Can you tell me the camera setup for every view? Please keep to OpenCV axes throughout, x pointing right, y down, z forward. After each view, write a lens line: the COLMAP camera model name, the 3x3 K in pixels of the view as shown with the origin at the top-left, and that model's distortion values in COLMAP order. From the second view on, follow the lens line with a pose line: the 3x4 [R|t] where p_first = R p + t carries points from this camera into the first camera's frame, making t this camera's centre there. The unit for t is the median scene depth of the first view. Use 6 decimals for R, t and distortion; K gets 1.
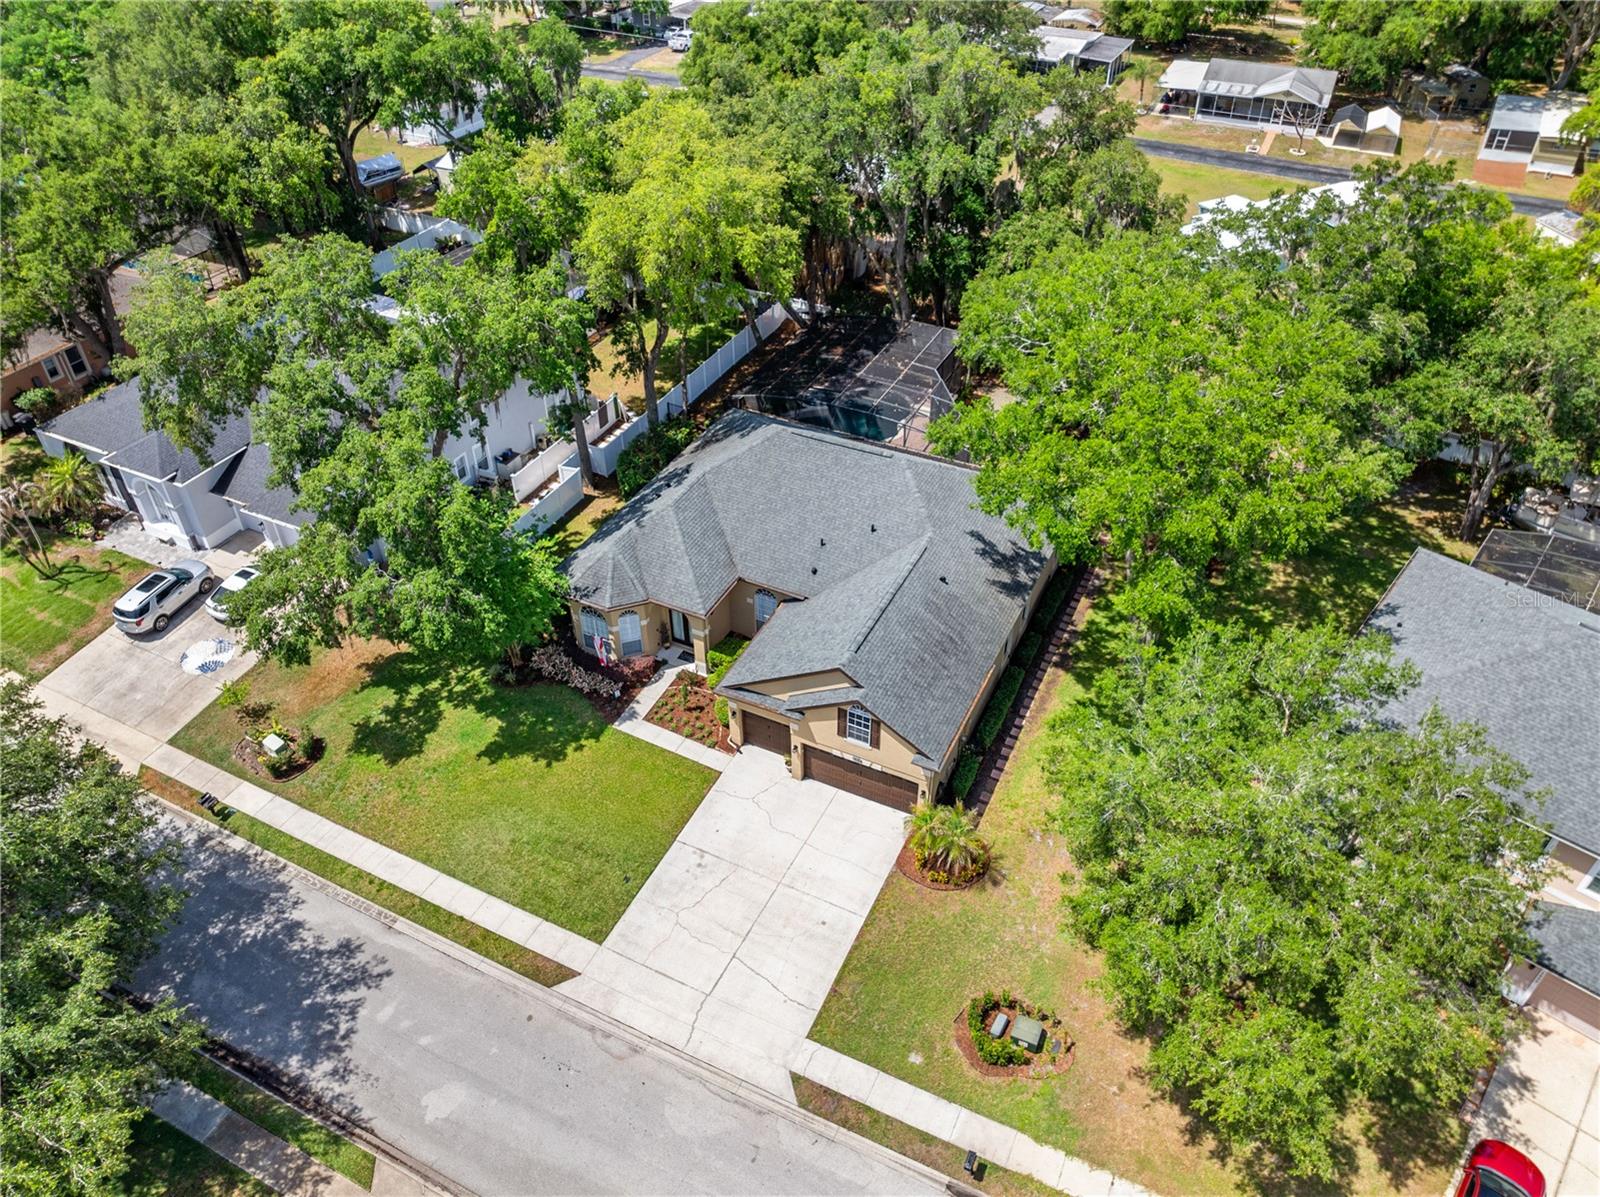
lens RADIAL K [[1128.0, 0, 805.3], [0, 1128.0, 596.9], [0, 0, 1]] dist [-0.043890, 0.019824]
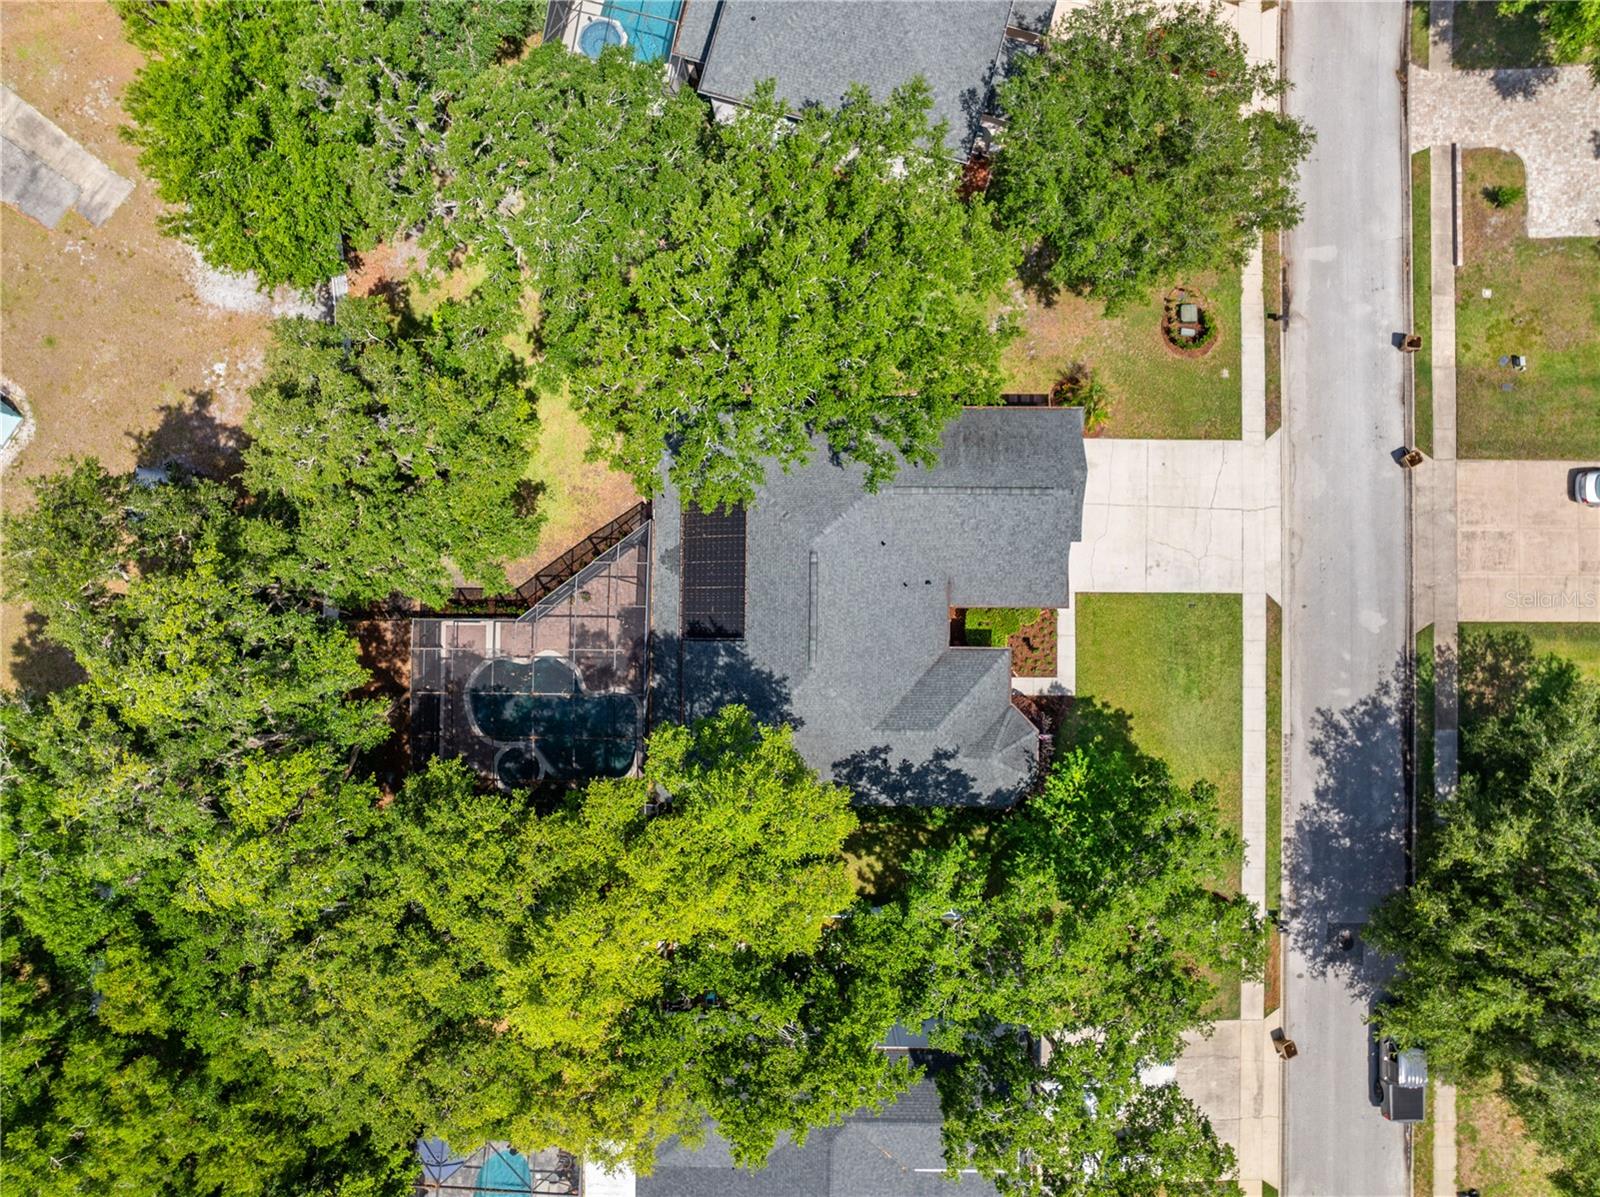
lens RADIAL K [[1128.0, 0, 810.9], [0, 1128.0, 590.1], [0, 0, 1]] dist [-0.043890, 0.019824]
pose [[-0.428800, -0.902958, 0.028220, 0.020228], [0.569542, -0.245955, 0.784301, -1.001275], [-0.701251, 0.352381, 0.619738, 0.409646]]
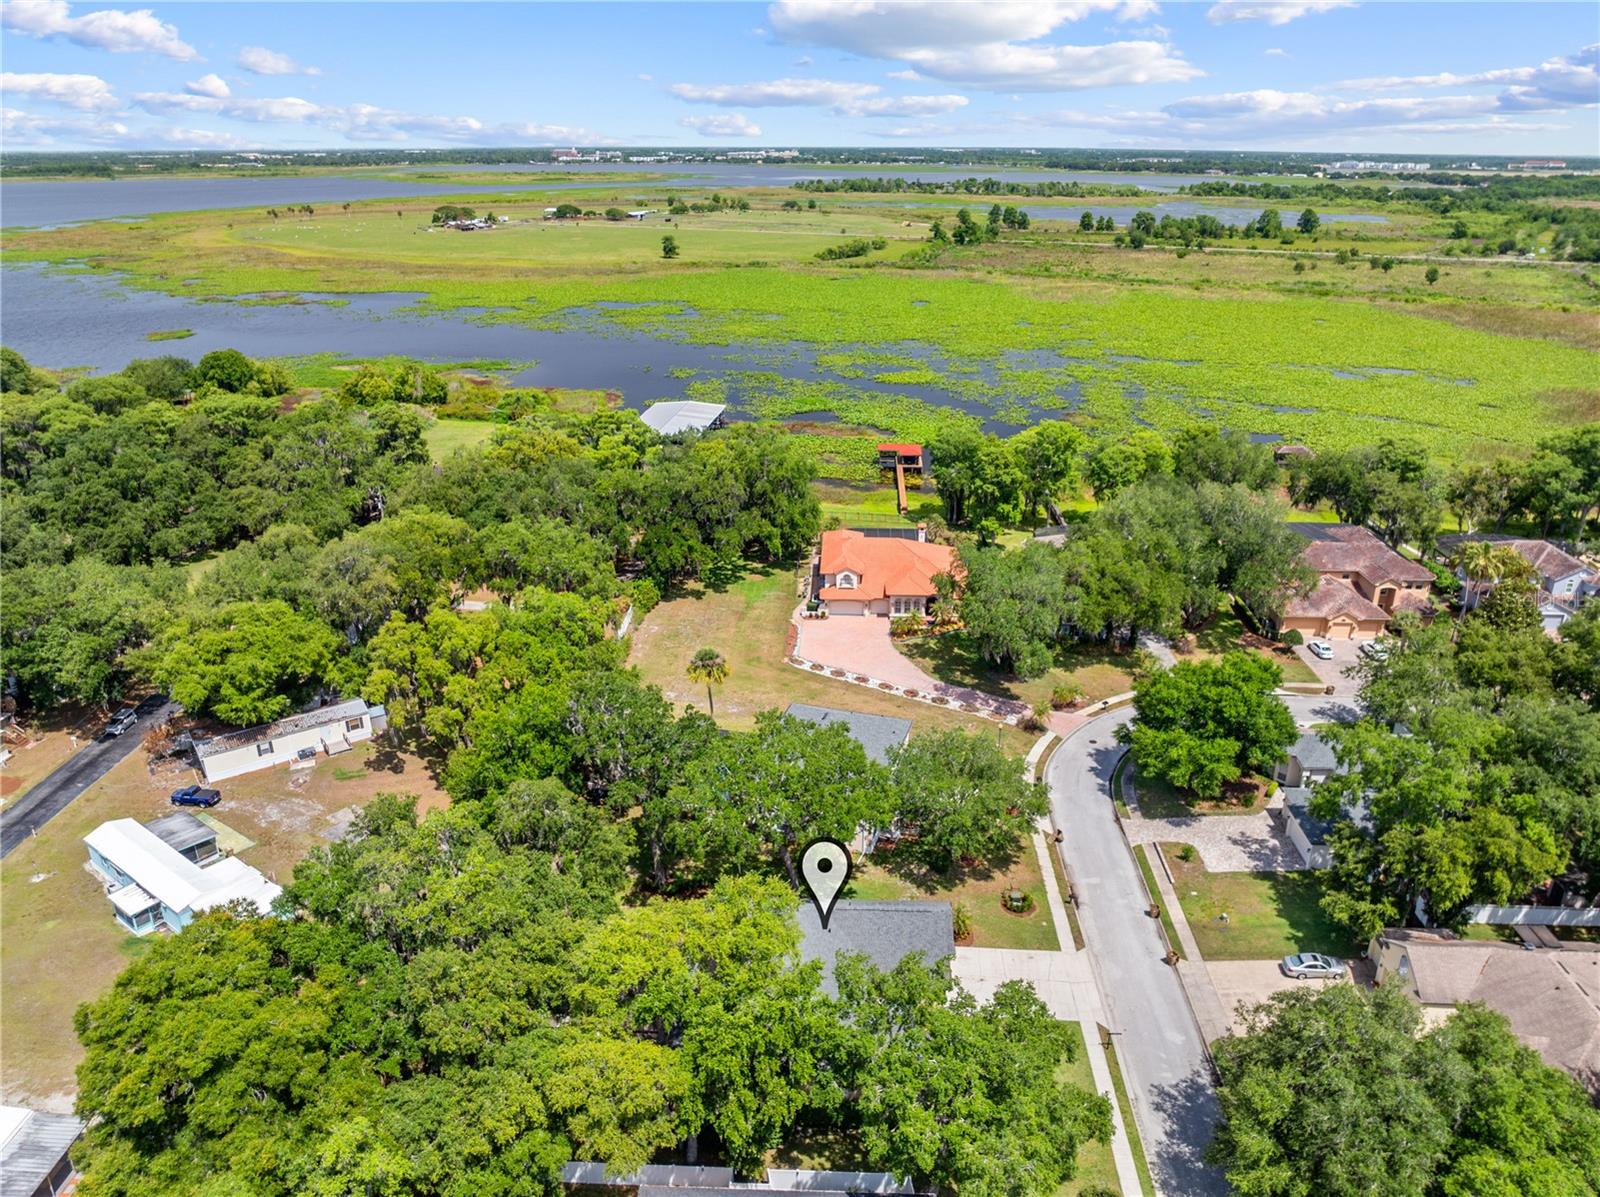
lens RADIAL K [[1128.0, 0, 805.0], [0, 1128.0, 613.1], [0, 0, 1]] dist [-0.043890, 0.019824]
pose [[-0.403450, -0.354771, 0.843425, -1.286647], [0.570619, 0.623020, 0.535015, -1.391935], [-0.715278, 0.697126, -0.048919, 0.798196]]
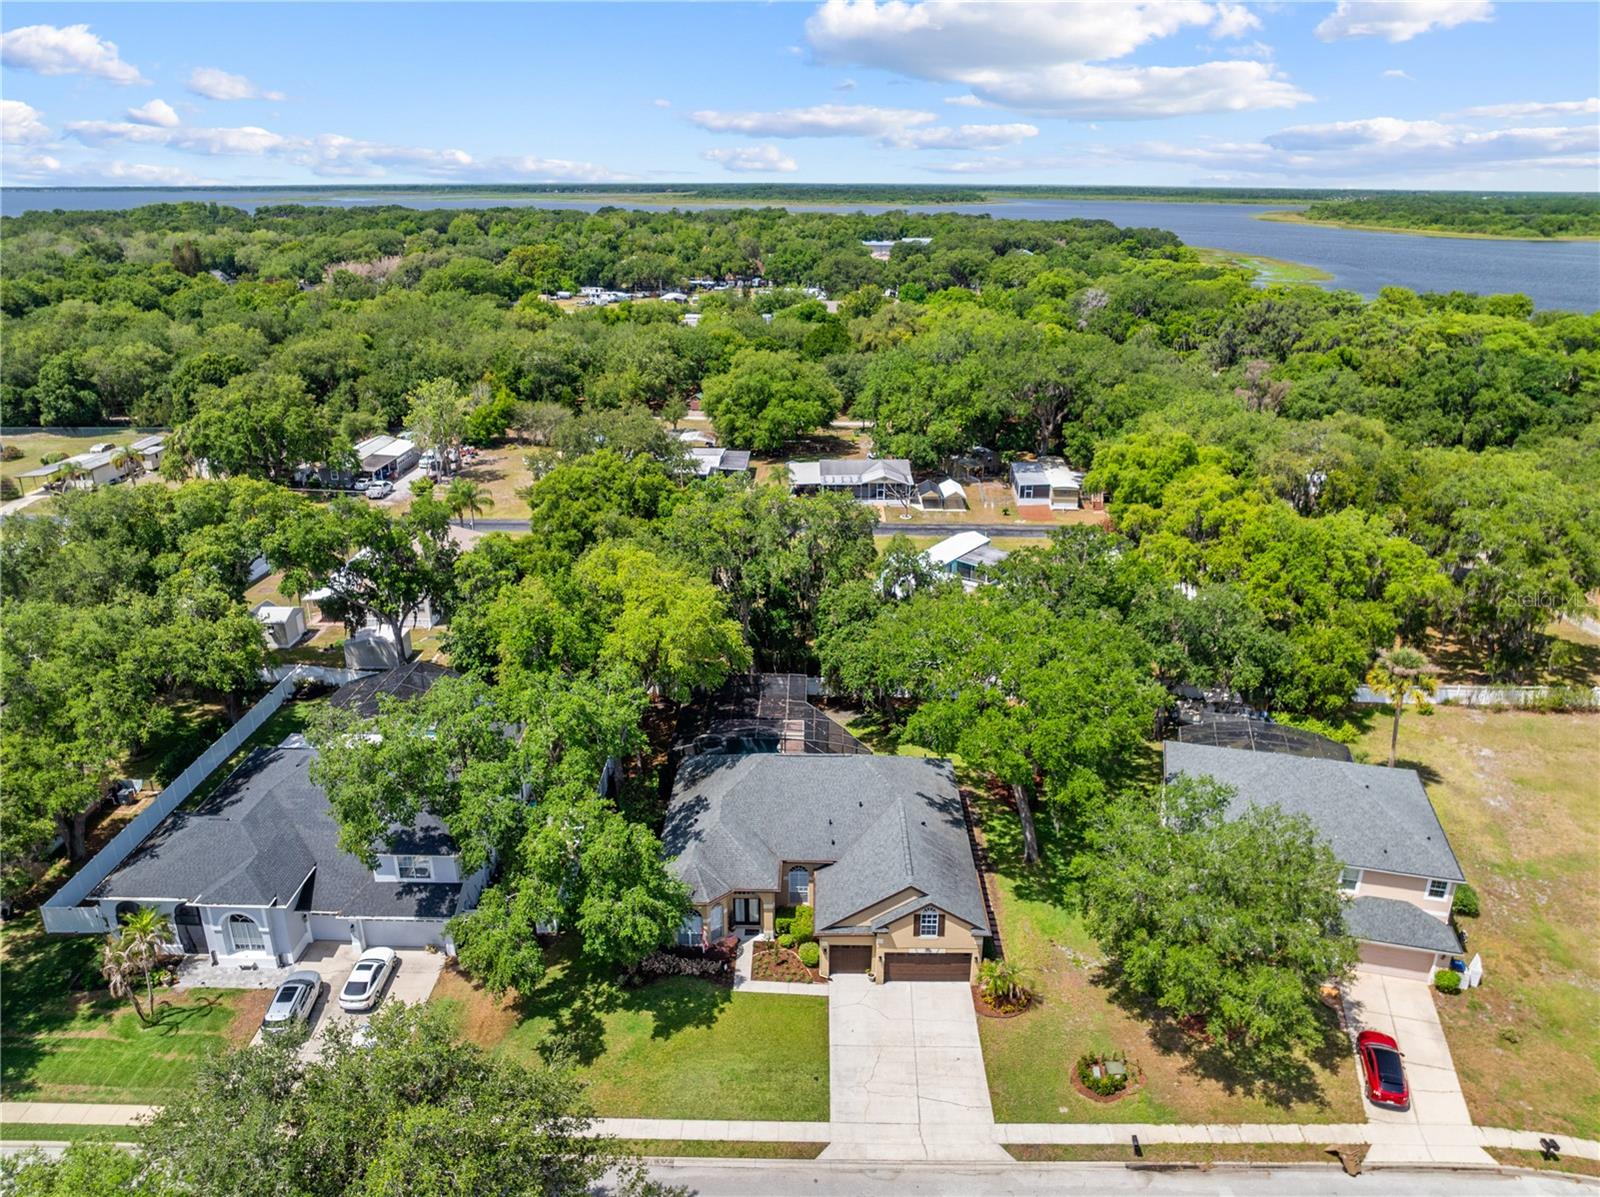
lens RADIAL K [[1128.0, 0, 808.1], [0, 1128.0, 597.9], [0, 0, 1]] dist [-0.043890, 0.019824]
pose [[0.904641, -0.144514, 0.400924, -0.567482], [0.262668, 0.929892, -0.257500, 0.049381], [-0.335604, 0.338255, 0.879178, -0.358244]]
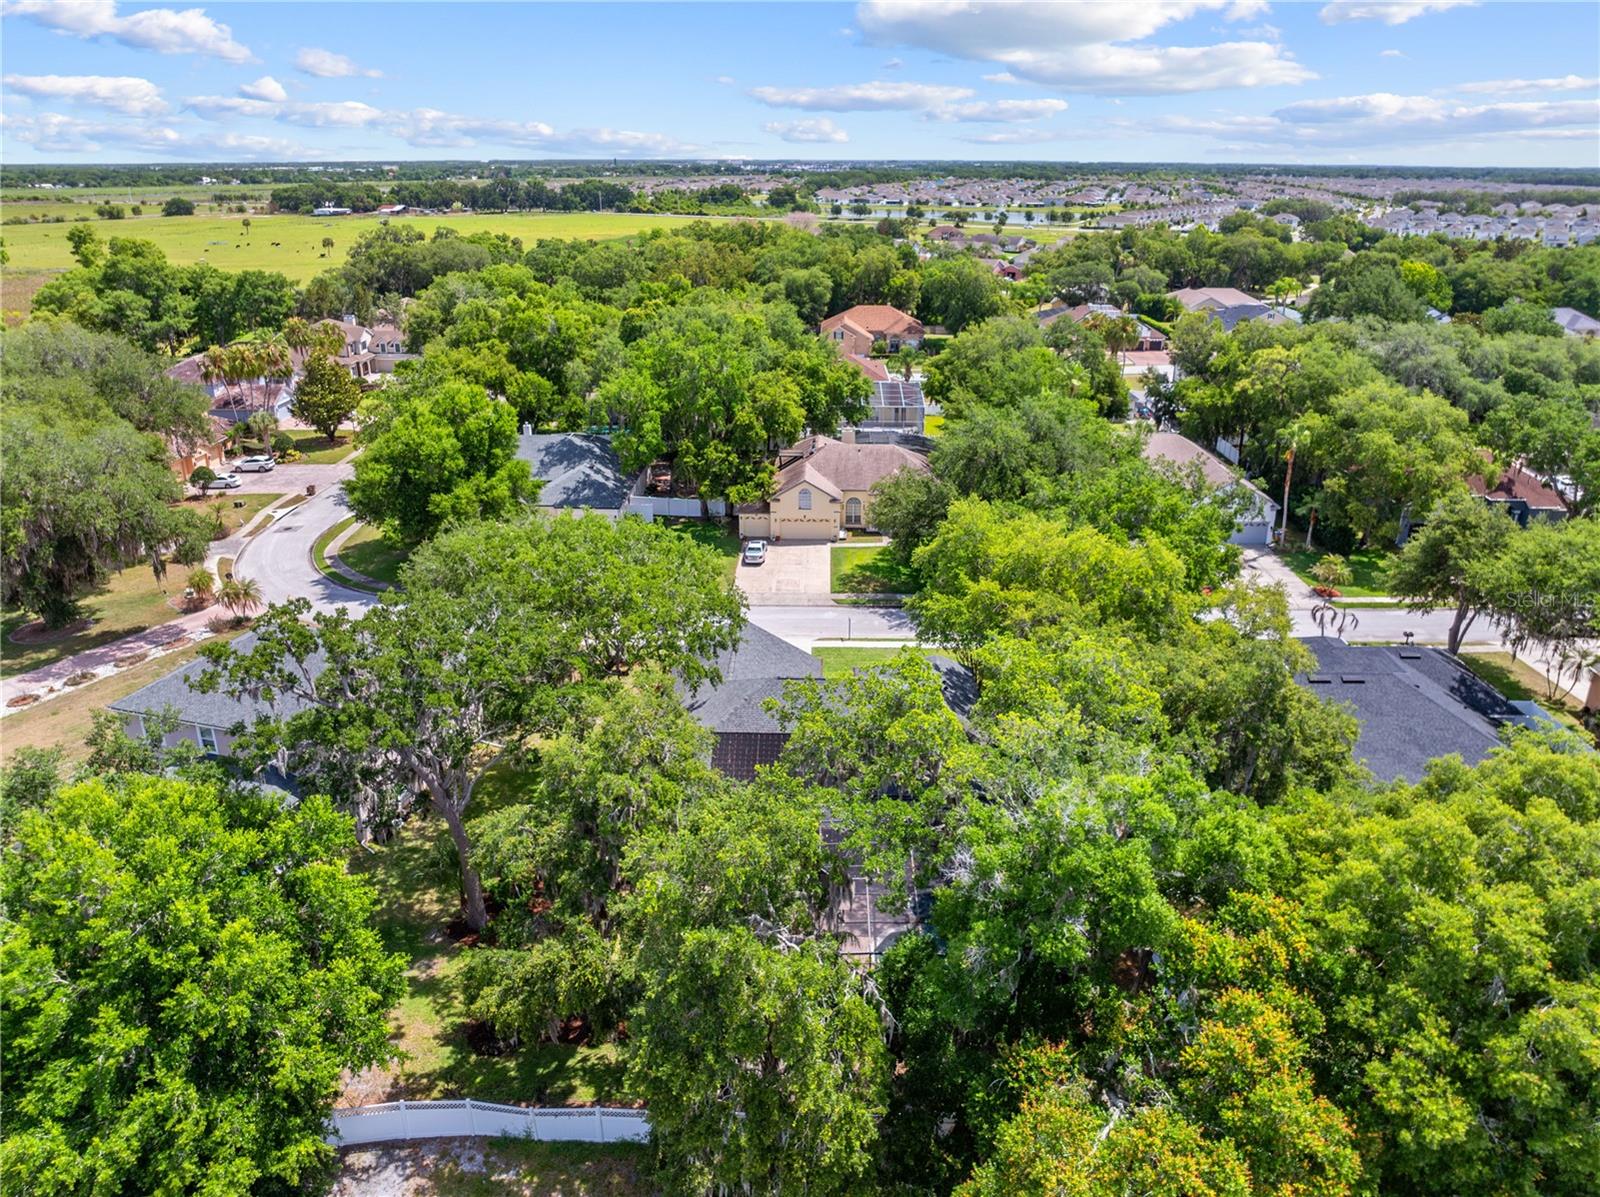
lens RADIAL K [[1128.0, 0, 807.3], [0, 1128.0, 597.0], [0, 0, 1]] dist [-0.043890, 0.019824]
pose [[-0.909134, 0.150720, -0.388276, 0.560576], [-0.260280, 0.522190, 0.812140, -1.283560], [0.325160, 0.839405, -0.435511, 1.591033]]
